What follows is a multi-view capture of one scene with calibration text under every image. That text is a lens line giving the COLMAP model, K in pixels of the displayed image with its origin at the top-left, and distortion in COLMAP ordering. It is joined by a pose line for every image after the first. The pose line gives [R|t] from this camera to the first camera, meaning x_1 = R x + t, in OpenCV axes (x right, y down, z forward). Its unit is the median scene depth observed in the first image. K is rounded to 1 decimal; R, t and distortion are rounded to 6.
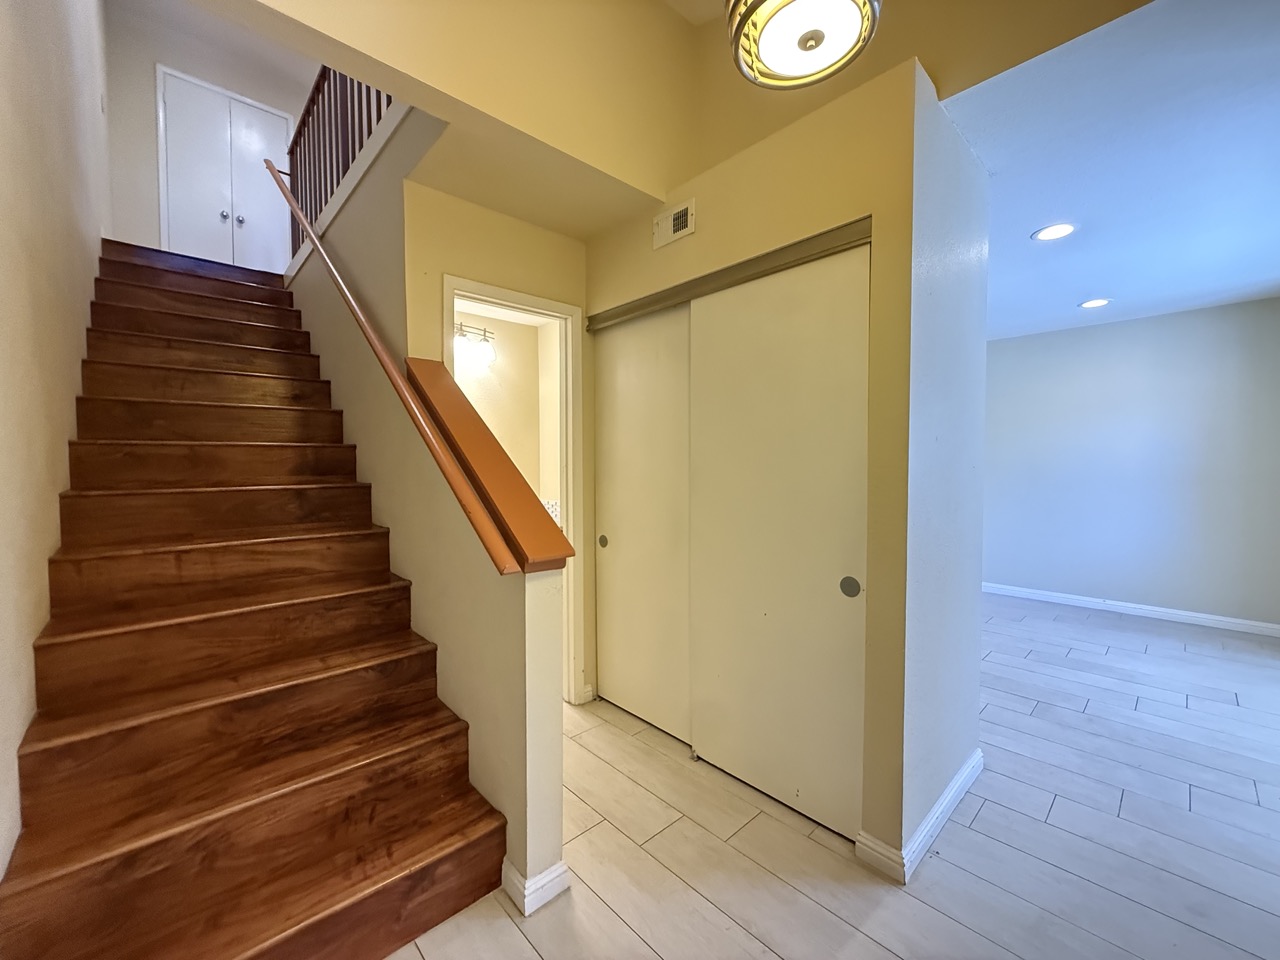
lens RADIAL K [[513.3, 0, 637.8], [0, 513.3, 478.6], [0, 0, 1]] dist [0.004672, -0.000045]
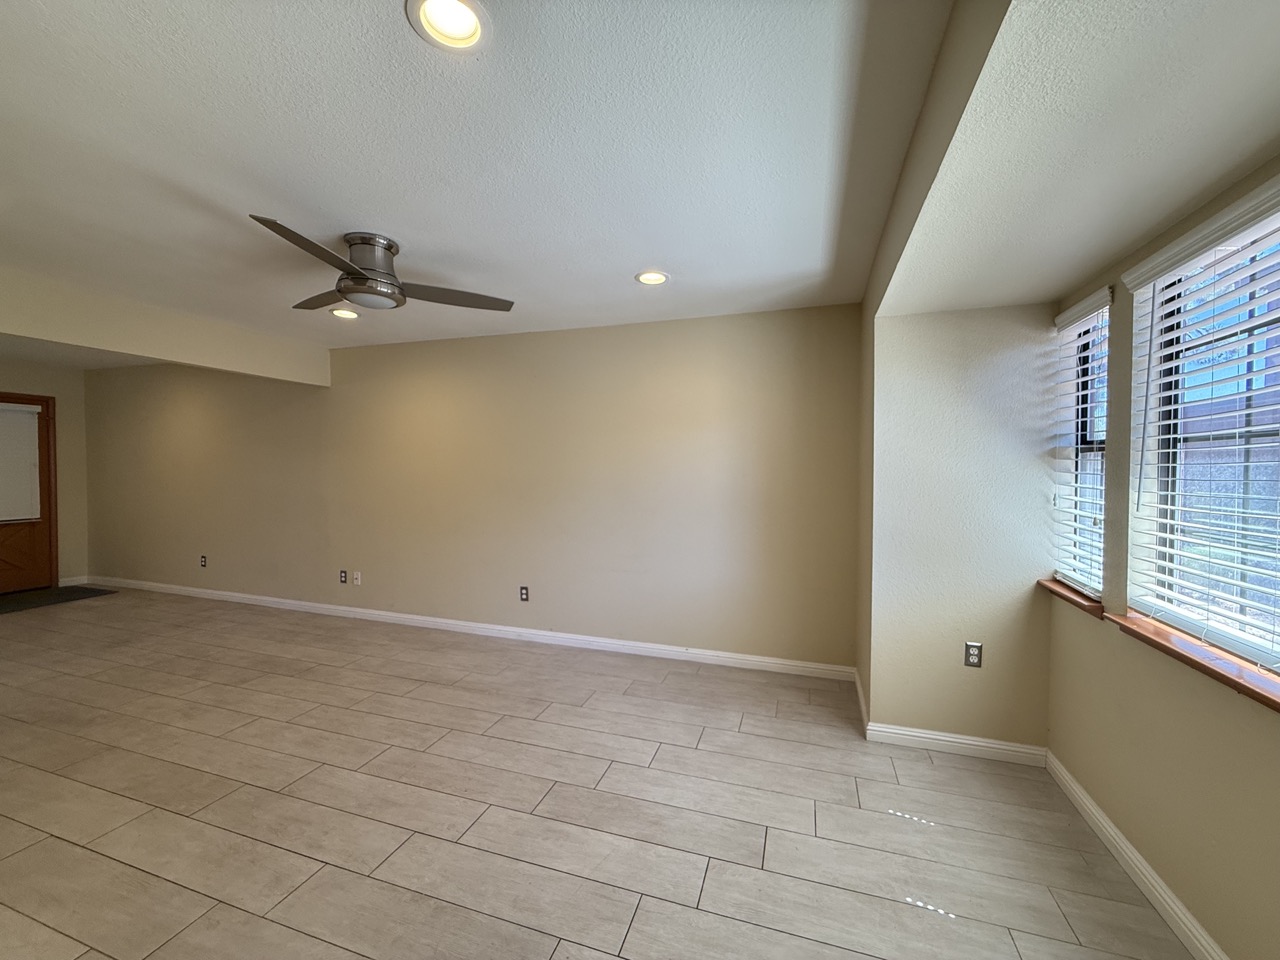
lens RADIAL K [[513.3, 0, 638.9], [0, 513.3, 479.8], [0, 0, 1]] dist [0.004672, -0.000045]
pose [[0.873853, -0.000911, 0.486189, 0.537767], [0.009680, 0.999833, -0.015524, -0.032292], [-0.486094, 0.018272, 0.873716, 0.378327]]
